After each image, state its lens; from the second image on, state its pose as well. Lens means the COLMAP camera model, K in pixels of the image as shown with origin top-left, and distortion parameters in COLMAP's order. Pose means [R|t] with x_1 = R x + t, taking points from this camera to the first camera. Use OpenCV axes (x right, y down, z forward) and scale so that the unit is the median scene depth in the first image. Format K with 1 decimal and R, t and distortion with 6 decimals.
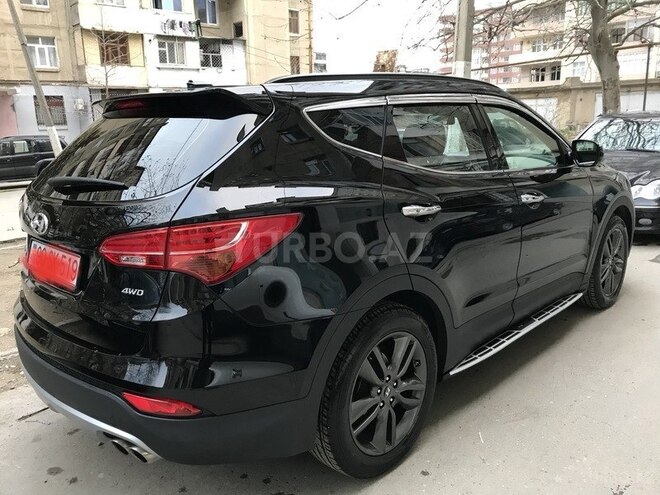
lens RADIAL K [[540.6, 0, 330.0], [0, 540.6, 247.5], [0, 0, 1]] dist [0.019966, -0.010401]
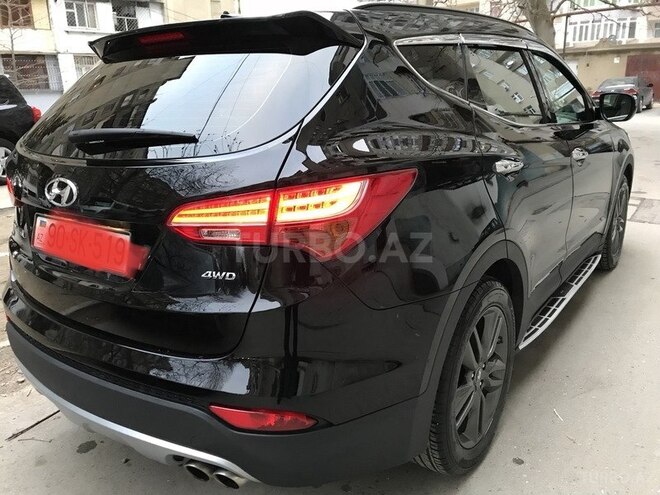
lens RADIAL K [[541.5, 0, 327.6], [0, 541.5, 247.9], [0, 0, 1]] dist [0.008047, 0.003020]
pose [[0.989719, -0.042420, 0.136591, -0.171369], [0.035531, 0.997990, 0.052481, 0.004389], [-0.138542, -0.047088, 0.989236, 0.121895]]
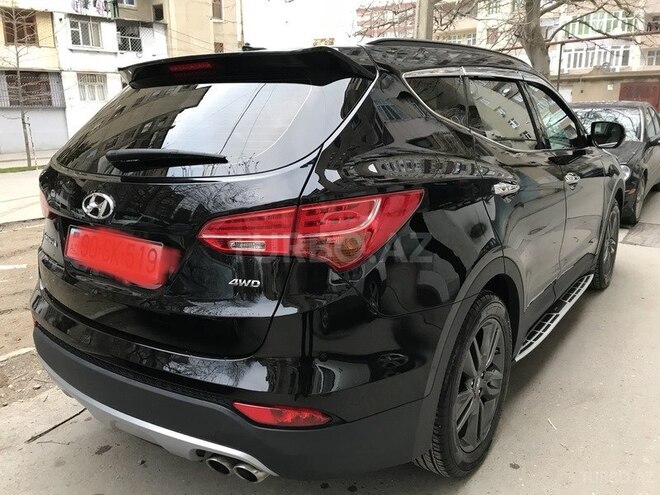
lens RADIAL K [[540.6, 0, 330.0], [0, 540.6, 247.5], [0, 0, 1]] dist [0.019966, -0.010401]
pose [[0.988557, -0.022881, 0.149103, -0.194511], [0.020722, 0.999657, 0.016020, 0.008483], [-0.149419, -0.012747, 0.988692, 0.080110]]
